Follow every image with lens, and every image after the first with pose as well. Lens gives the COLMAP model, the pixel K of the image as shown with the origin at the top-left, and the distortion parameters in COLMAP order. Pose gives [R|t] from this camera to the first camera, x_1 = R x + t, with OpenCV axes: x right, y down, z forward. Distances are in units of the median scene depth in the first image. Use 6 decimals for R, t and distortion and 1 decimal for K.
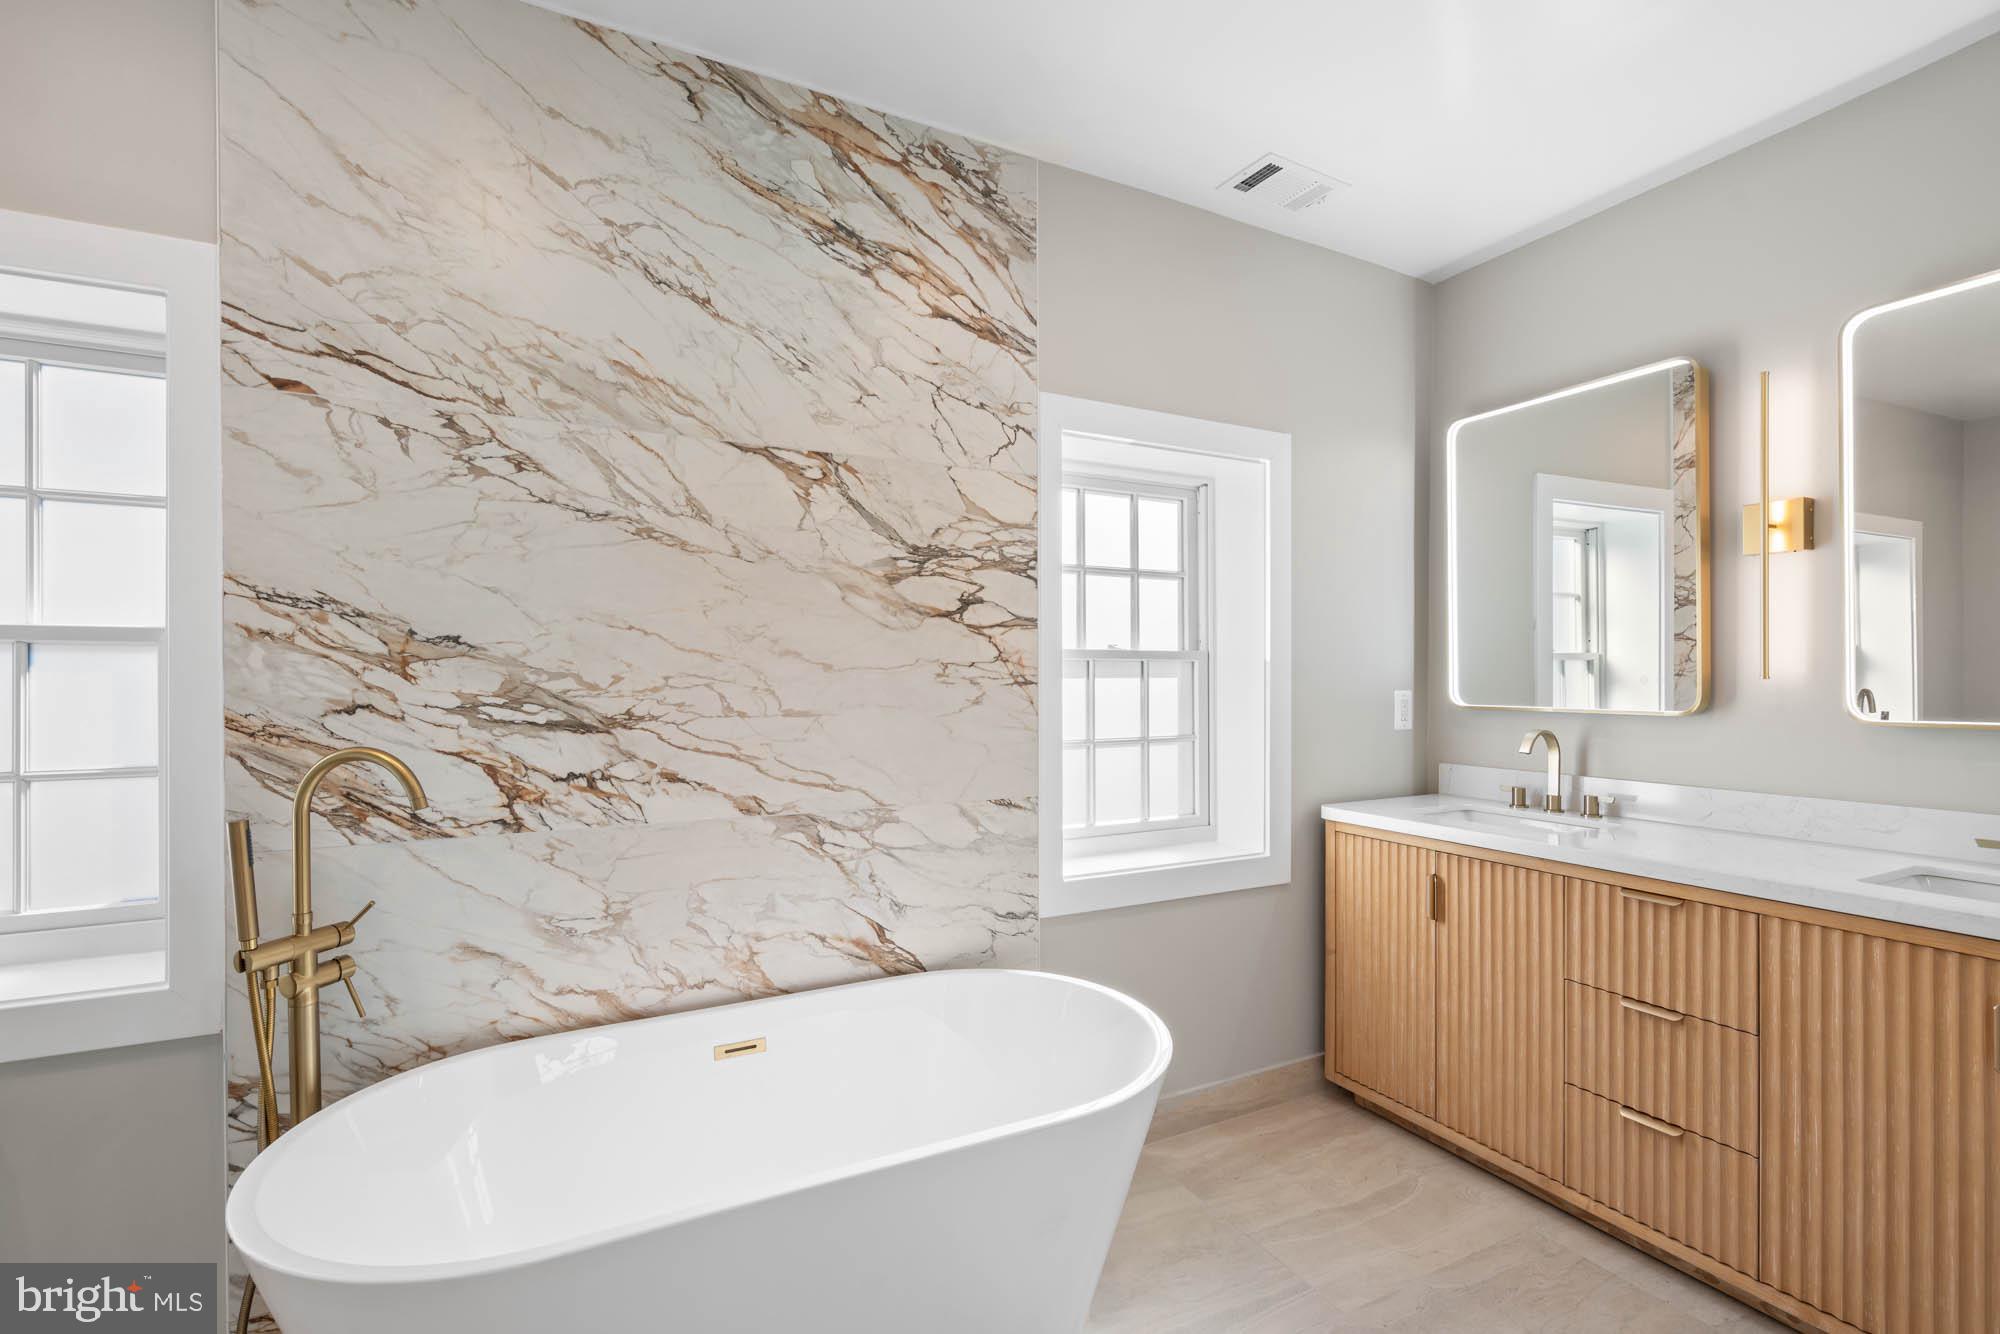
lens RADIAL K [[918.5, 0, 997.4], [0, 918.5, 676.5], [0, 0, 1]] dist [-0.007431, 0.001666]
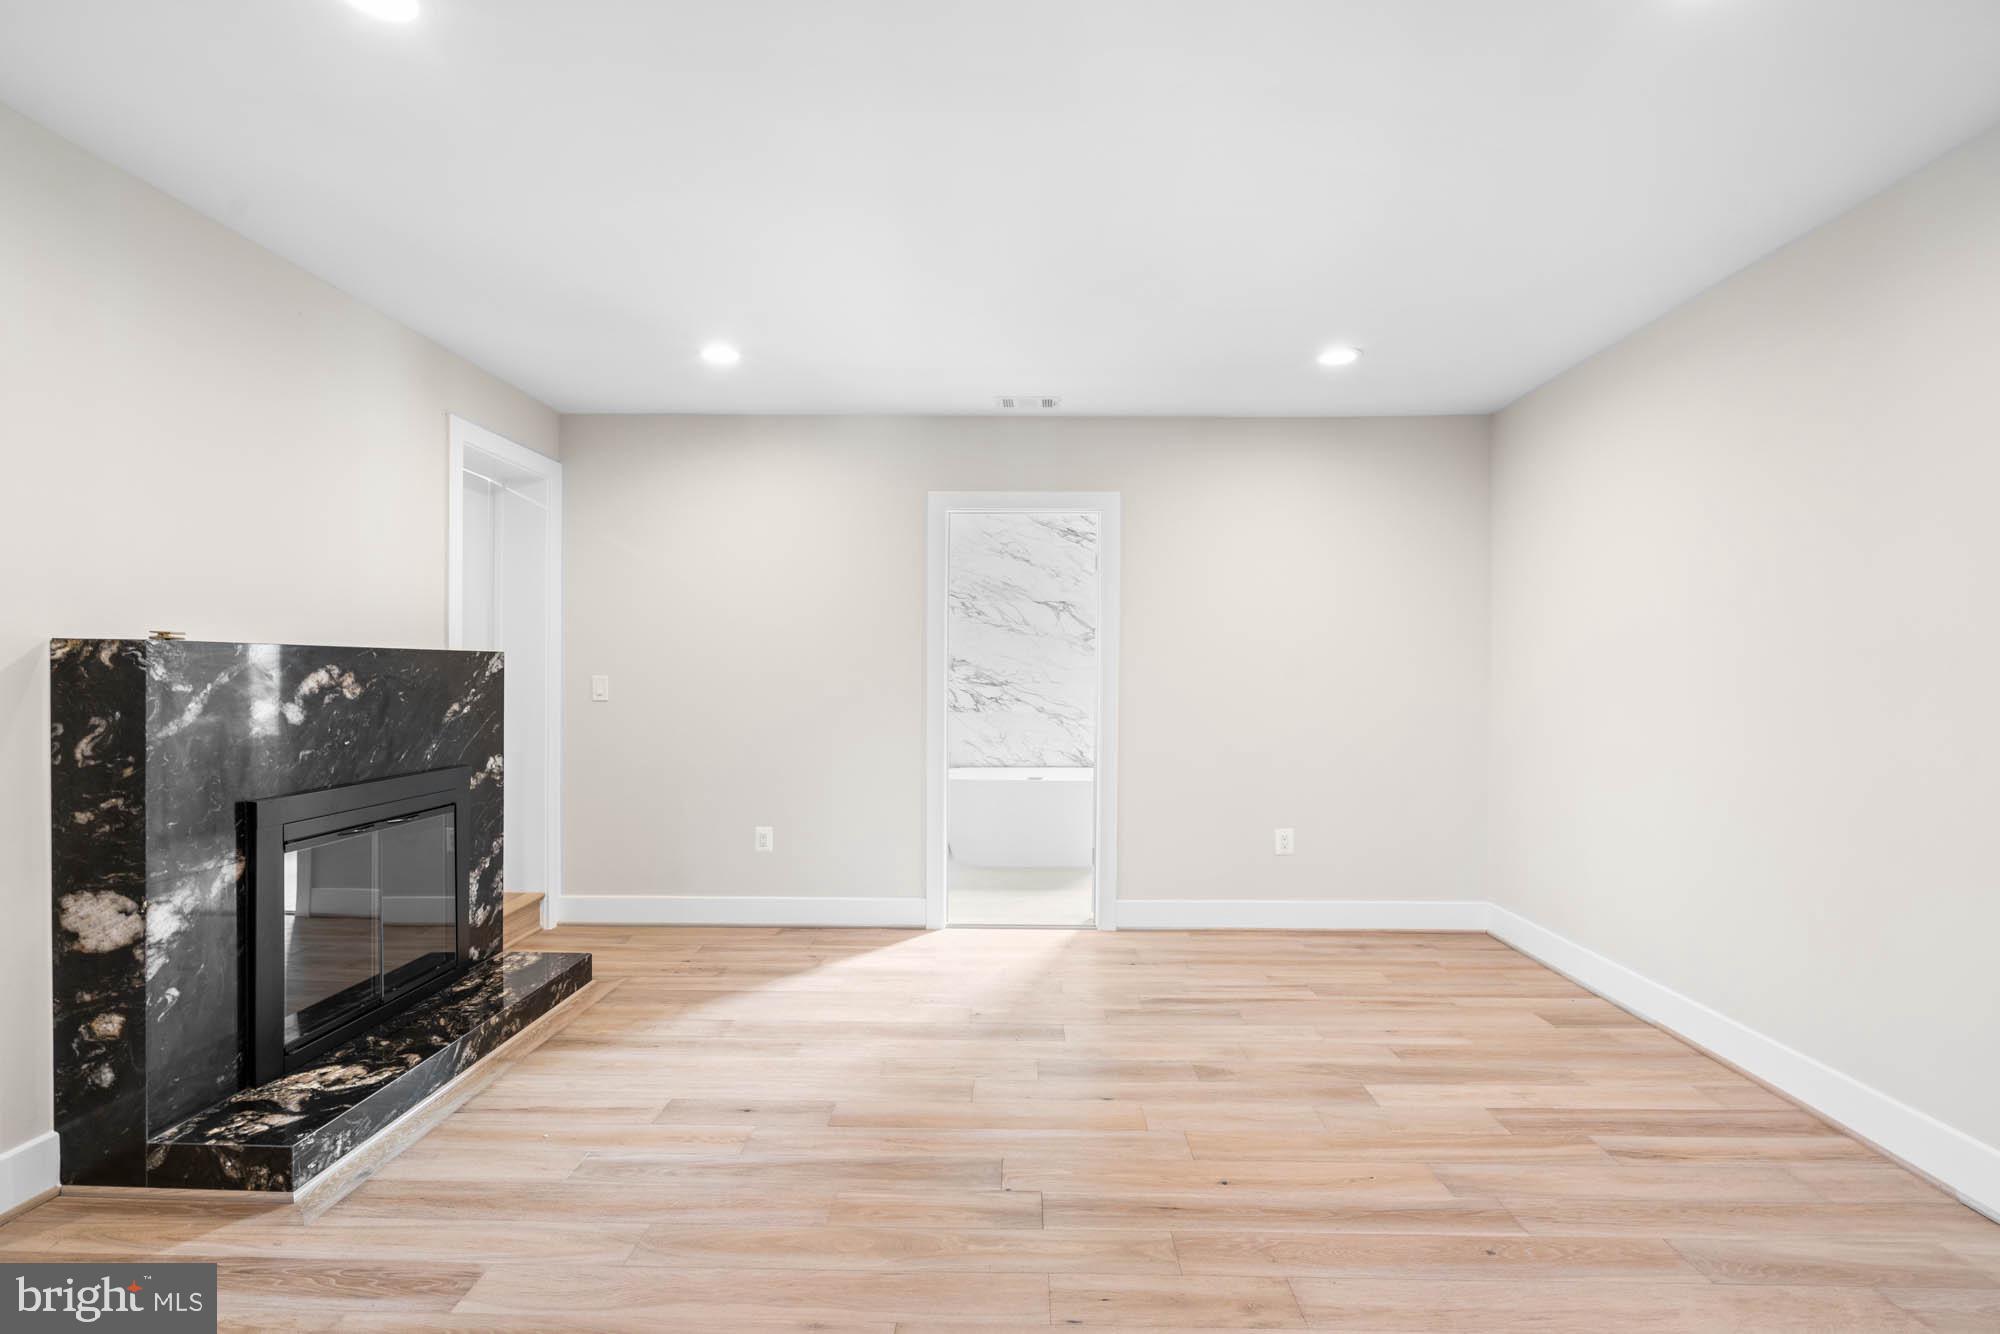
lens RADIAL K [[918.5, 0, 993.9], [0, 918.5, 679.7], [0, 0, 1]] dist [-0.007431, 0.001666]
pose [[0.875338, 0.007697, -0.483451, 1.266192], [-0.007121, 0.999970, 0.003026, 0.024142], [0.483459, 0.000794, 0.875366, -2.120996]]
